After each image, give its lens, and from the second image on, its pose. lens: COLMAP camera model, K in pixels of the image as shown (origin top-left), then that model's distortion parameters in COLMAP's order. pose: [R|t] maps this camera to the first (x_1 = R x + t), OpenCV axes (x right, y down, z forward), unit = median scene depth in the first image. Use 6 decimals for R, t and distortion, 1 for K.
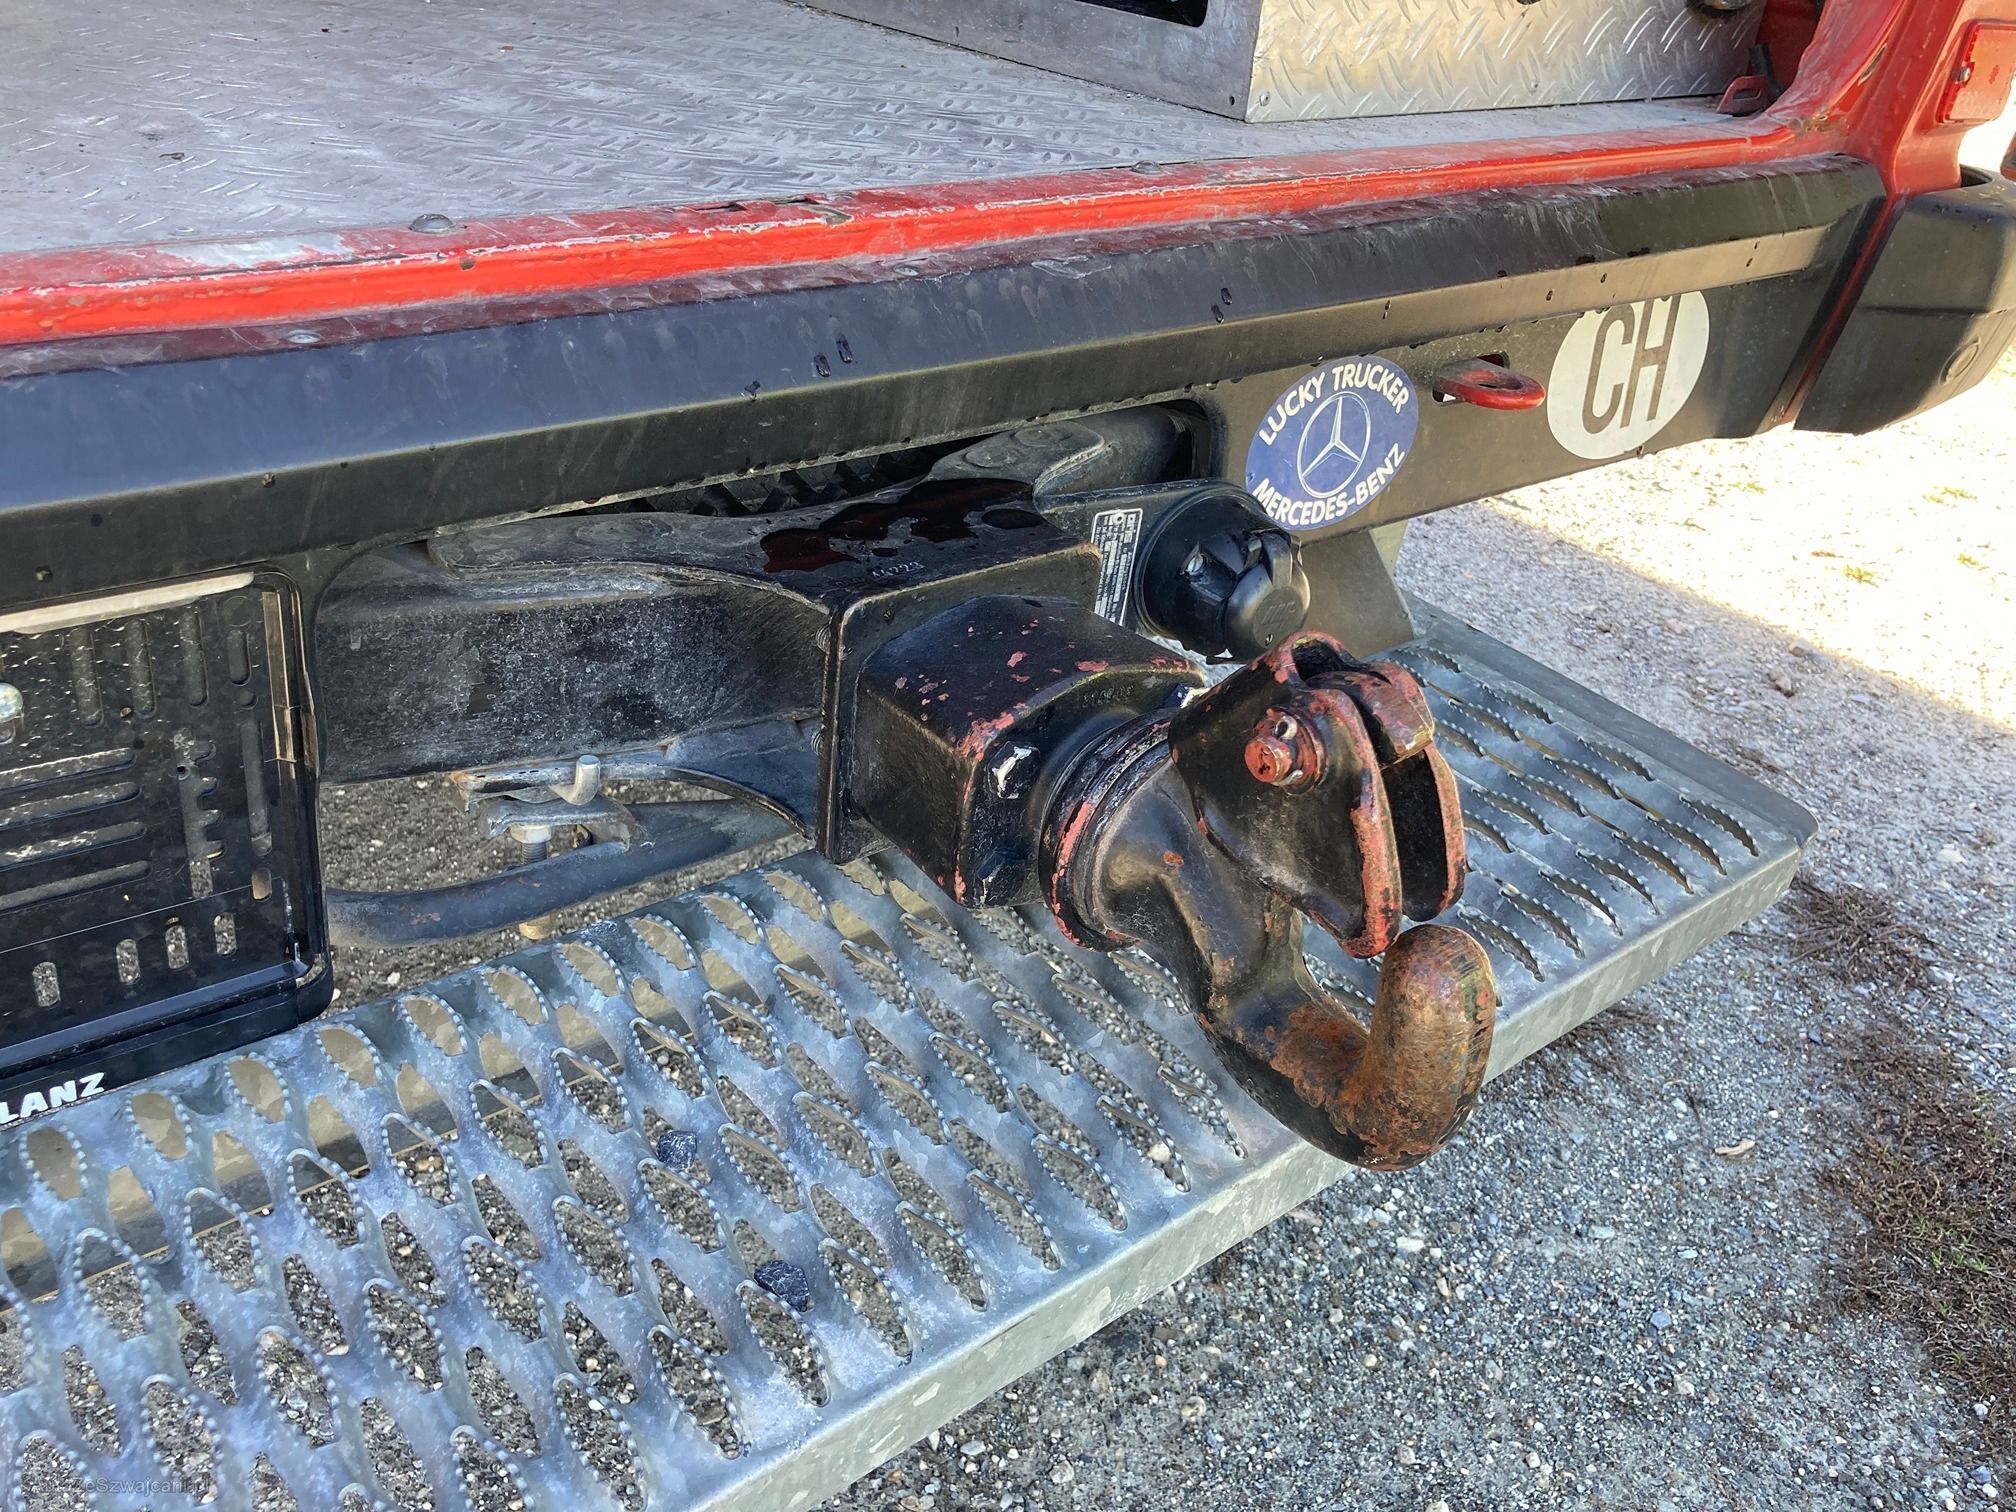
lens RADIAL K [[1649.4, 0, 1013.5], [0, 1649.4, 739.9], [0, 0, 1]] dist [0.009689, -0.003499]
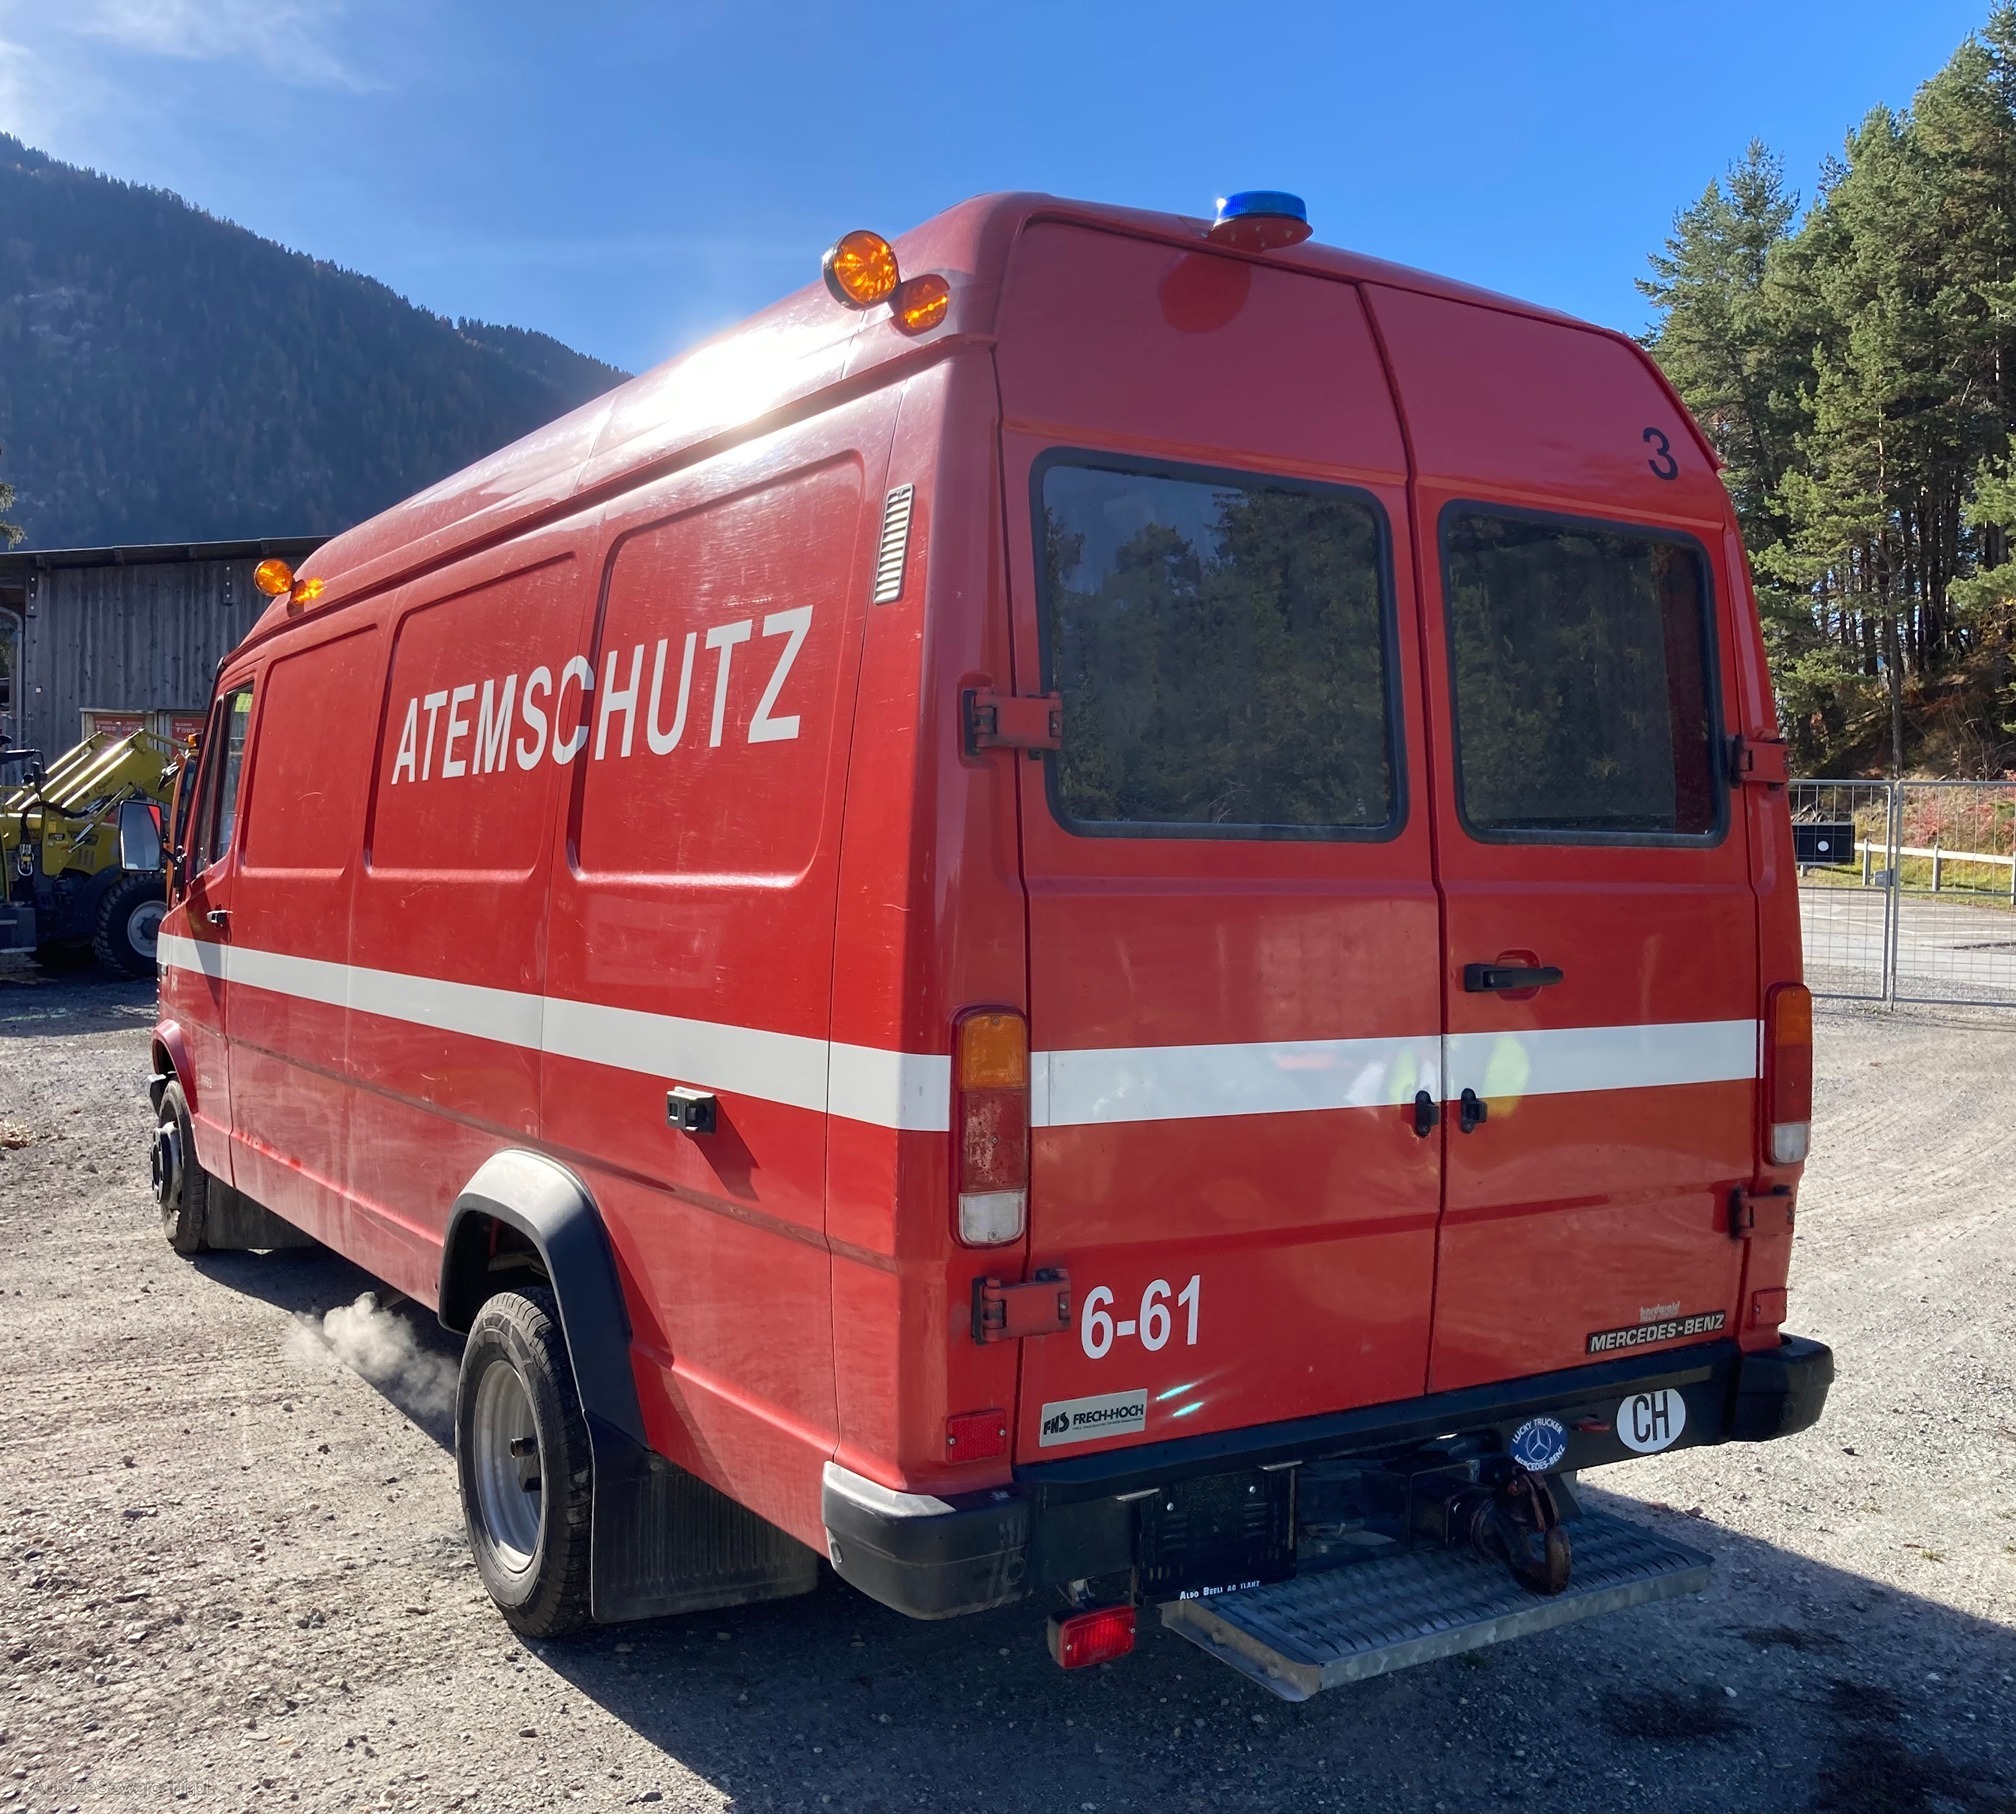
lens RADIAL K [[2109.0, 0, 996.8], [0, 2109.0, 907.2], [0, 0, 1]] dist [-0.020952, 0.176707]
pose [[0.991281, -0.072577, -0.109973, -0.269642], [0.010391, 0.875087, -0.483854, 0.740749], [0.131353, 0.478493, 0.868211, -2.682613]]
